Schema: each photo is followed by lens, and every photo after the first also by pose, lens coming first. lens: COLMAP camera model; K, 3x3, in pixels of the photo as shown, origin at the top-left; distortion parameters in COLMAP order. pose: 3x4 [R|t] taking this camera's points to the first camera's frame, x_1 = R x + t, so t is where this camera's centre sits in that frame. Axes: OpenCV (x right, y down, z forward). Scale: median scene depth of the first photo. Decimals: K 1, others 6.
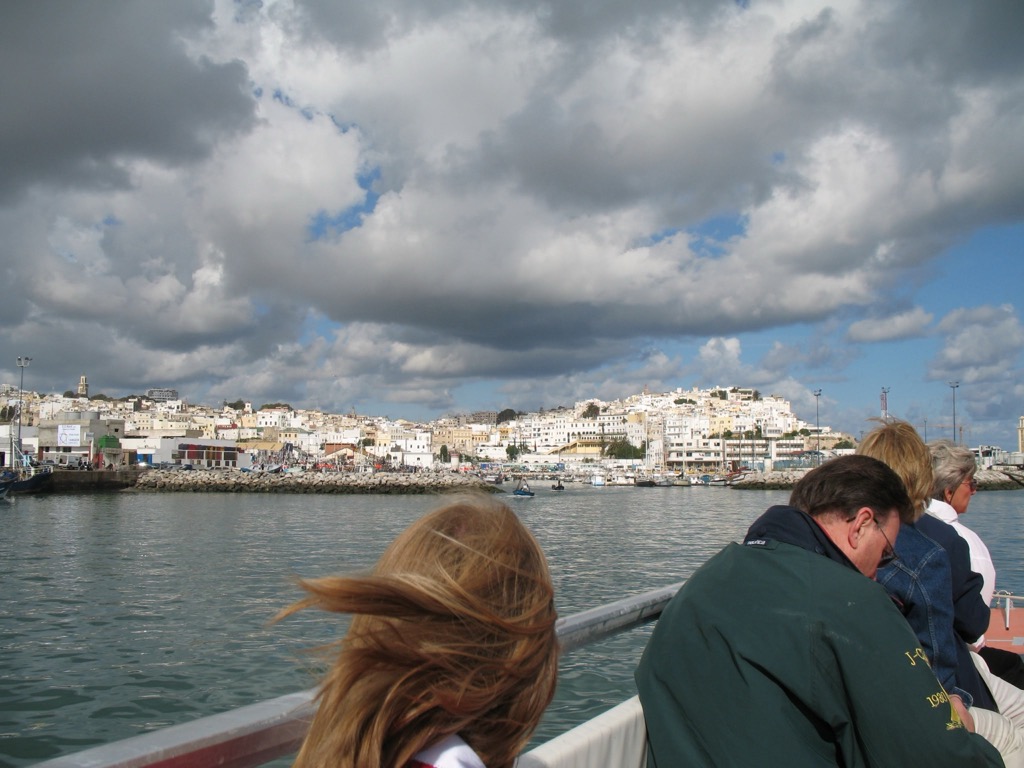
lens RADIAL K [[1047.3, 0, 512.6], [0, 1047.3, 382.4], [0, 0, 1]] dist [-0.143184, 0.000000]
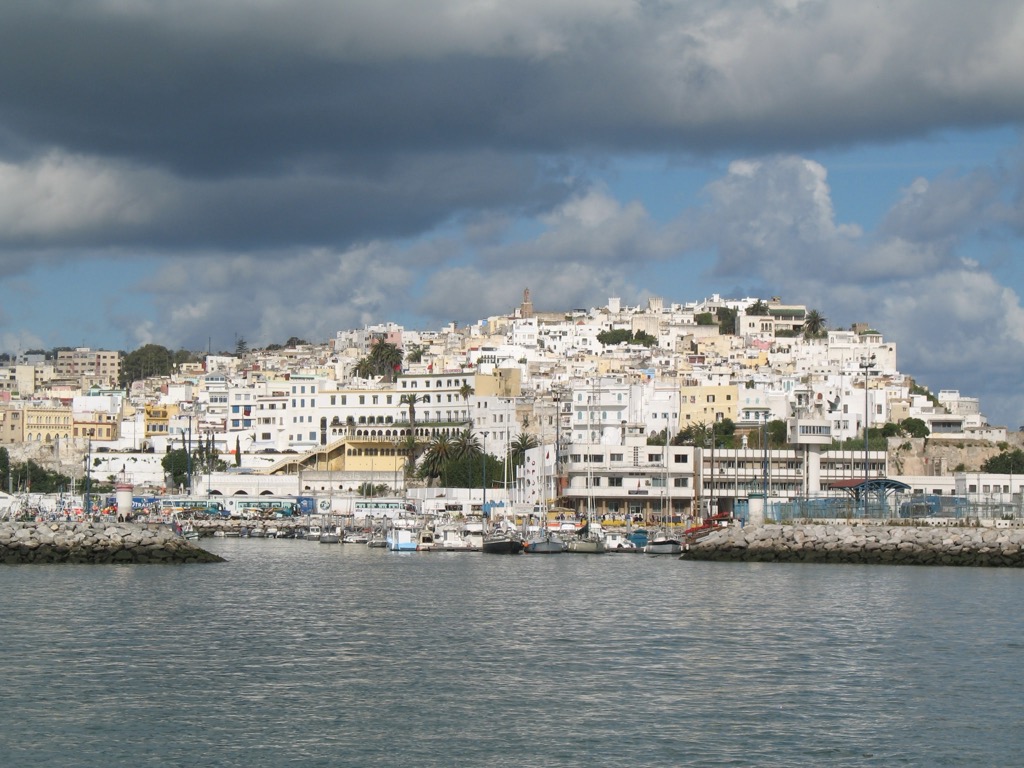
lens RADIAL K [[3159.0, 0, 511.9], [0, 3159.0, 384.6], [0, 0, 1]] dist [0.264979, 0.000000]
pose [[0.992801, 0.012406, 0.119133, -0.018784], [-0.017597, 0.998936, 0.042620, -0.017199], [-0.118477, -0.044410, 0.991963, -0.191757]]
